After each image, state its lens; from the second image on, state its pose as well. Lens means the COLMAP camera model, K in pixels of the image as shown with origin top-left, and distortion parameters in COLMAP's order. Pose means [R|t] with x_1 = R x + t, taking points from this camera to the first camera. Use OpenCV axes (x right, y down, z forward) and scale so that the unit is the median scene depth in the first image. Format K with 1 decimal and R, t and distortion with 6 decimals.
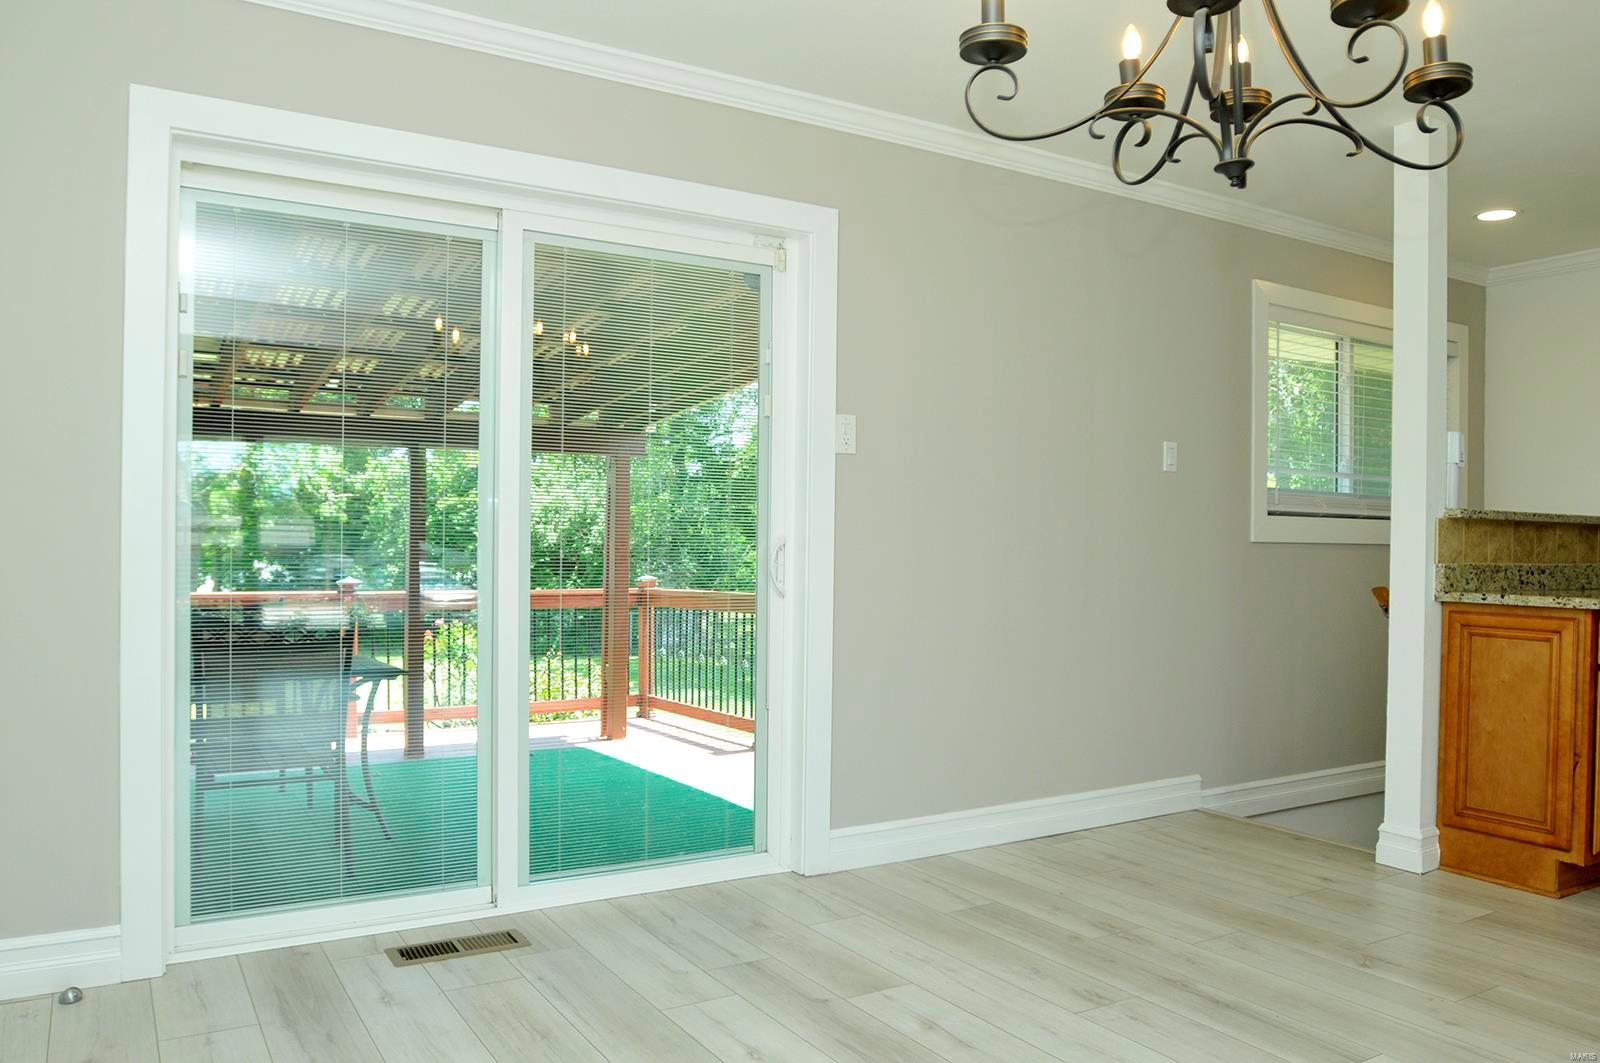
lens RADIAL K [[1173.7, 0, 804.3], [0, 1173.7, 564.8], [0, 0, 1]] dist [-0.075279, 0.035665]
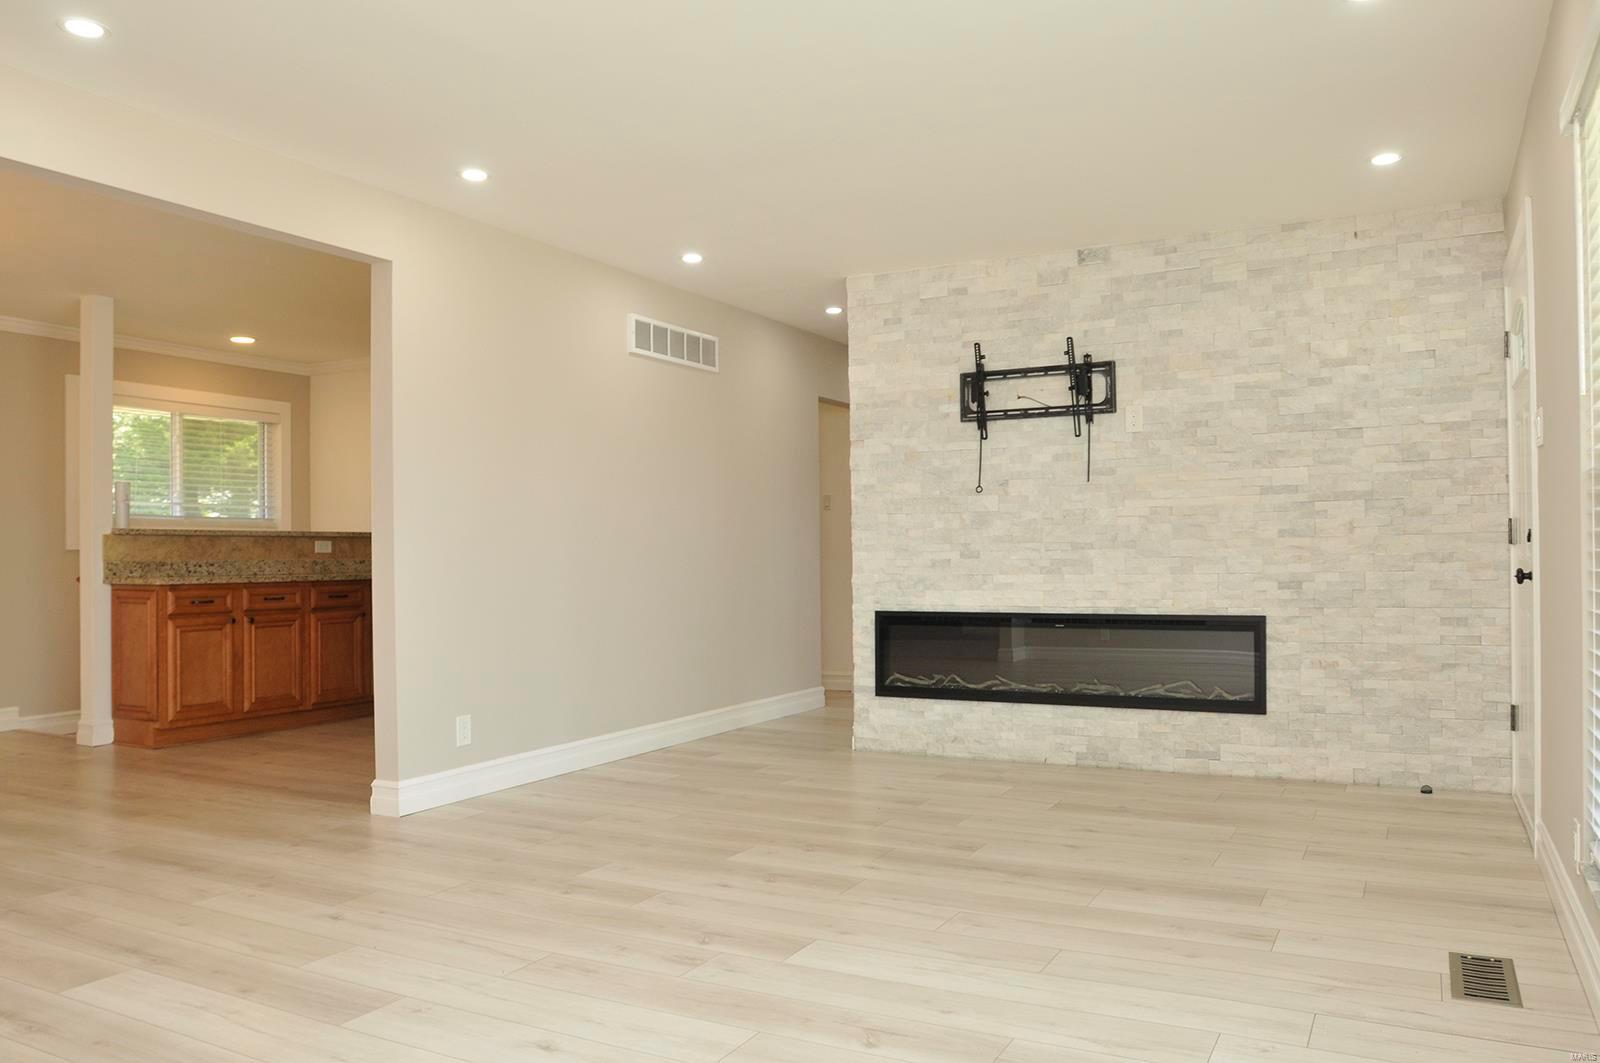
lens RADIAL K [[1184.0, 0, 812.2], [0, 1184.0, 546.0], [0, 0, 1]] dist [-0.084698, 0.056238]
pose [[0.860232, -0.015516, 0.509666, 0.610339], [0.026758, 0.999533, -0.014734, 0.030872], [-0.509200, 0.026312, 0.860246, -1.036525]]
